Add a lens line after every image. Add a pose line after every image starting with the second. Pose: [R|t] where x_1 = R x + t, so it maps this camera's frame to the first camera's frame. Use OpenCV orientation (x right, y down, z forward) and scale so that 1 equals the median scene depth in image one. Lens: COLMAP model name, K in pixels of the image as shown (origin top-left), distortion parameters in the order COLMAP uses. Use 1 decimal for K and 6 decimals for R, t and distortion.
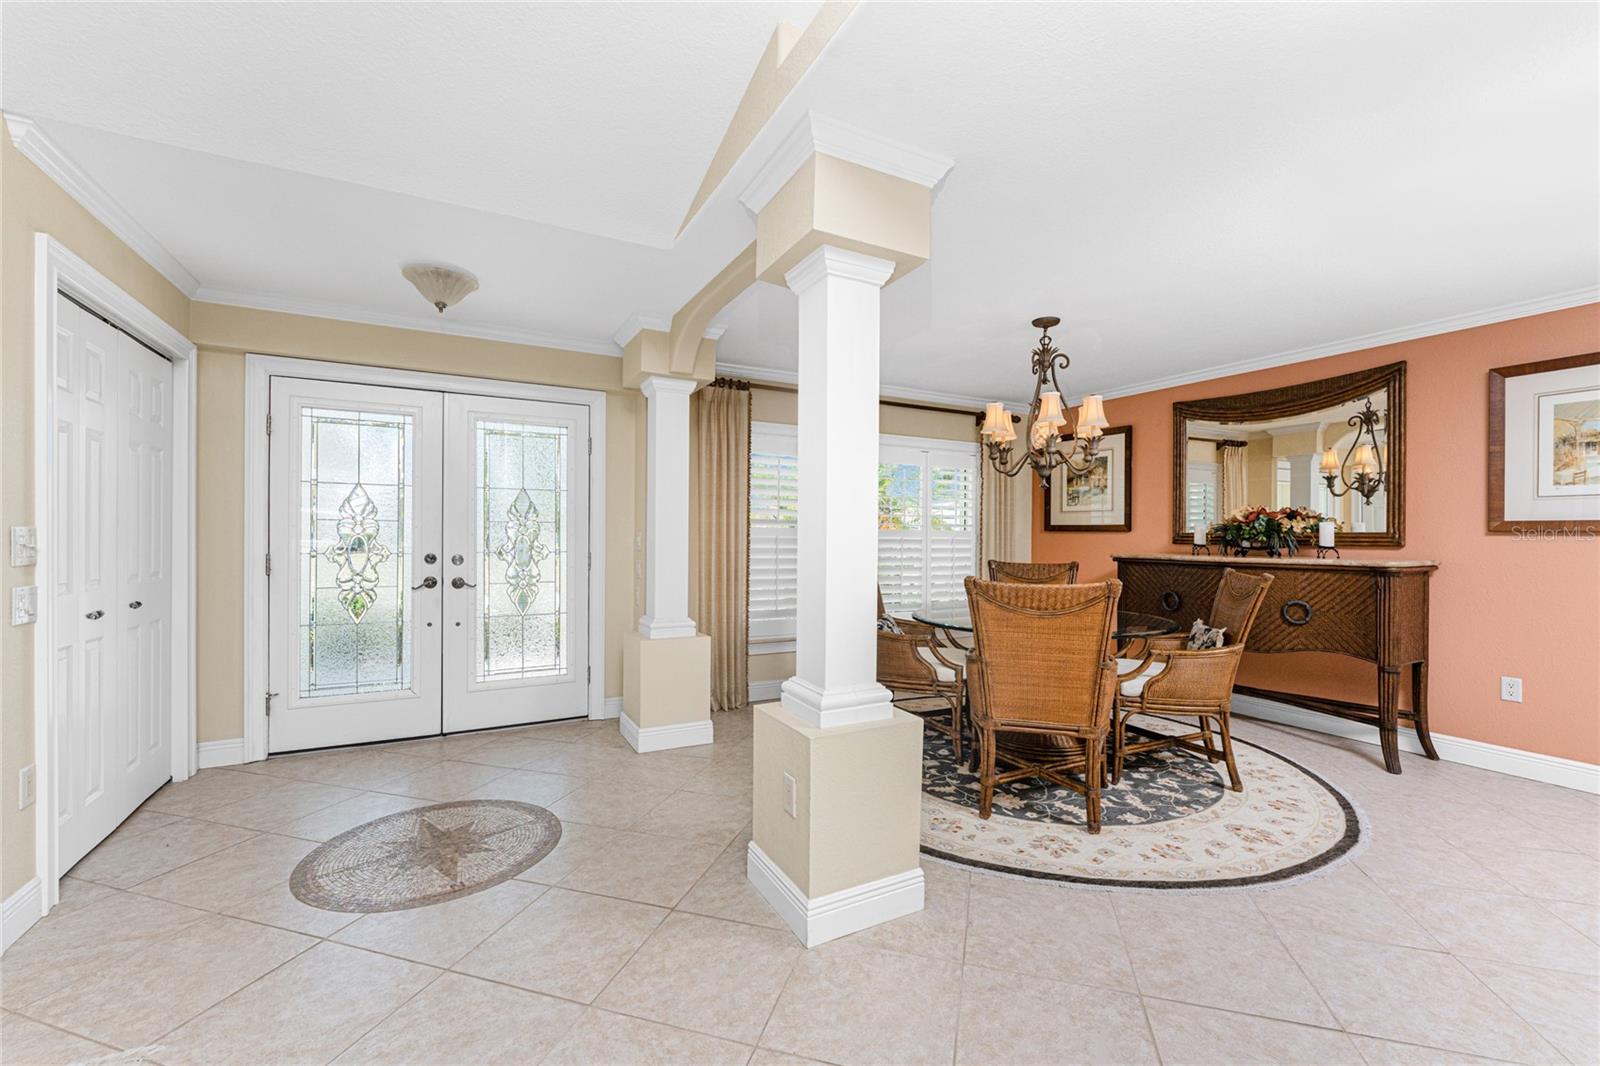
lens RADIAL K [[662.2, 0, 801.2], [0, 662.2, 537.9], [0, 0, 1]] dist [-0.002275, -0.000214]
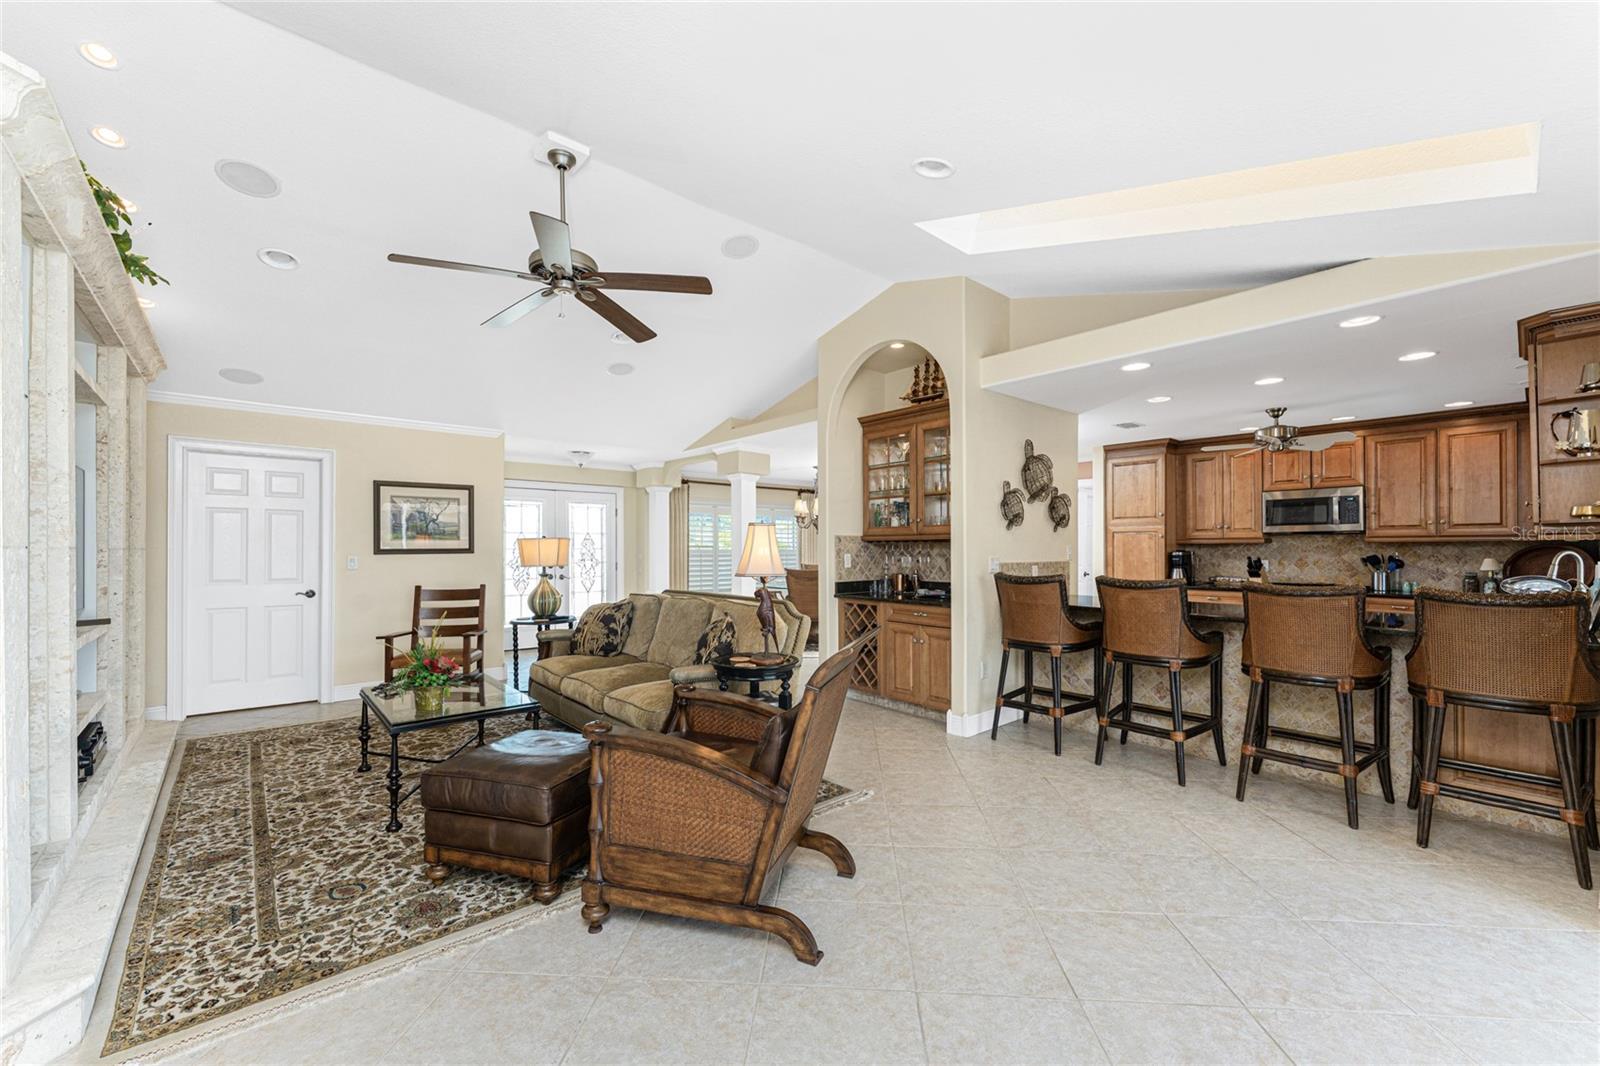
lens RADIAL K [[638.4, 0, 806.0], [0, 638.4, 544.7], [0, 0, 1]] dist [0.002296, 0.000539]
pose [[0.973344, -0.009063, 0.229173, -0.232536], [0.011688, 0.999881, -0.010099, -0.007934], [-0.229054, 0.012508, 0.973333, -1.334482]]
